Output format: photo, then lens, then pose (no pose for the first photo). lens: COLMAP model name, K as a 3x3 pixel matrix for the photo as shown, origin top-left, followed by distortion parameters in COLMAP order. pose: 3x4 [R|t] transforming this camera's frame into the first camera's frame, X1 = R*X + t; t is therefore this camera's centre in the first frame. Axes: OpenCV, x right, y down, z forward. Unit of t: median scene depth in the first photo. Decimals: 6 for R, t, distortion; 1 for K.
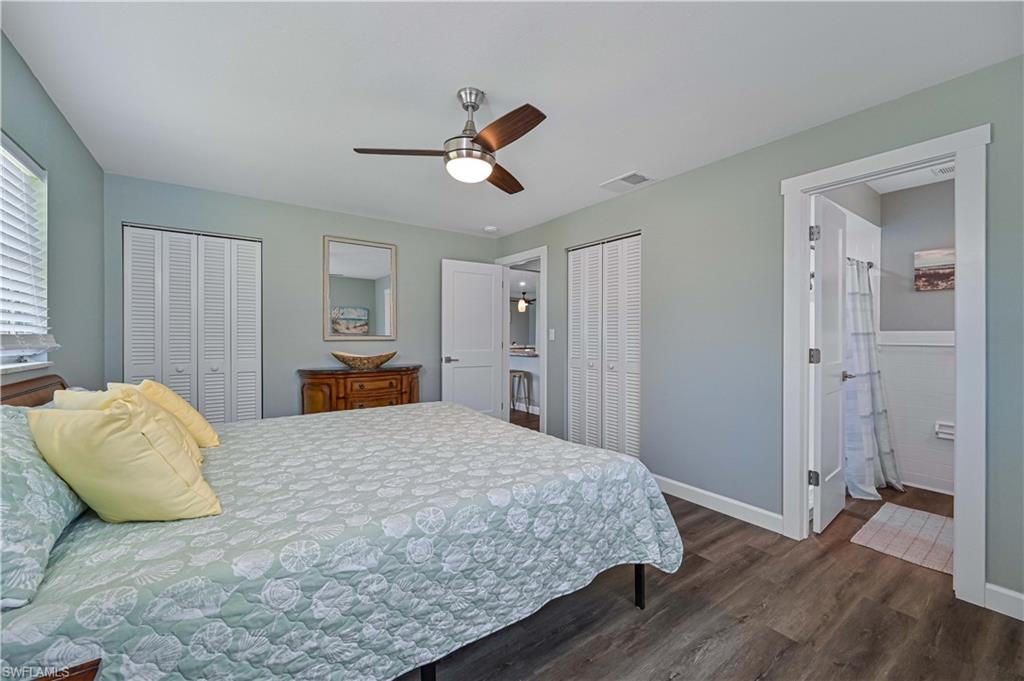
lens RADIAL K [[407.4, 0, 514.8], [0, 407.4, 341.0], [0, 0, 1]] dist [-0.002341, 0.000070]
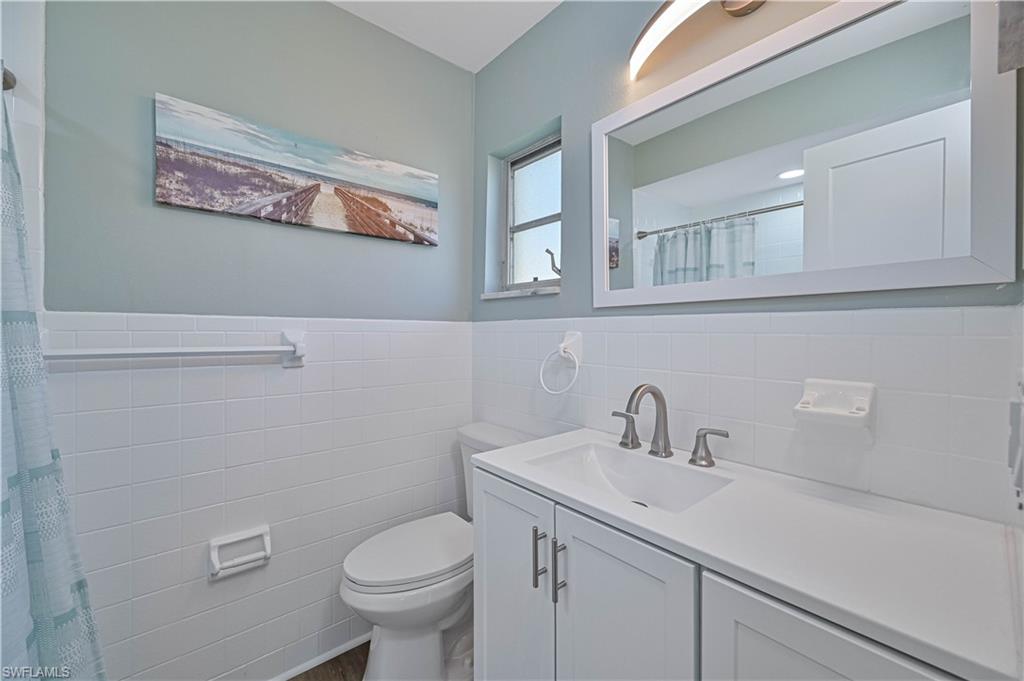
lens RADIAL K [[407.4, 0, 512.3], [0, 407.4, 335.7], [0, 0, 1]] dist [-0.002341, 0.000070]
pose [[-0.075387, -0.009500, 0.997109, 0.609197], [0.001884, 0.999951, 0.009669, -0.007795], [-0.997153, 0.002607, -0.075365, 0.723679]]
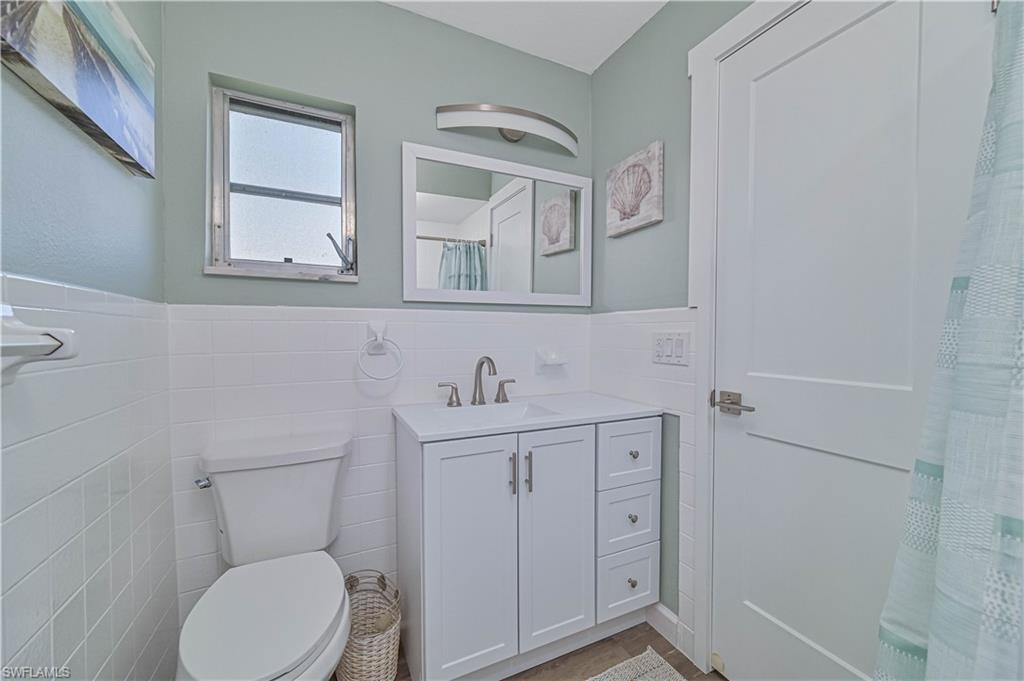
lens RADIAL K [[407.4, 0, 507.1], [0, 407.4, 345.4], [0, 0, 1]] dist [-0.002341, 0.000070]
pose [[-0.980754, -0.007738, 0.195094, 0.877341], [-0.001438, 0.999474, 0.032410, 0.010586], [-0.195242, 0.031505, -0.980249, 1.191417]]
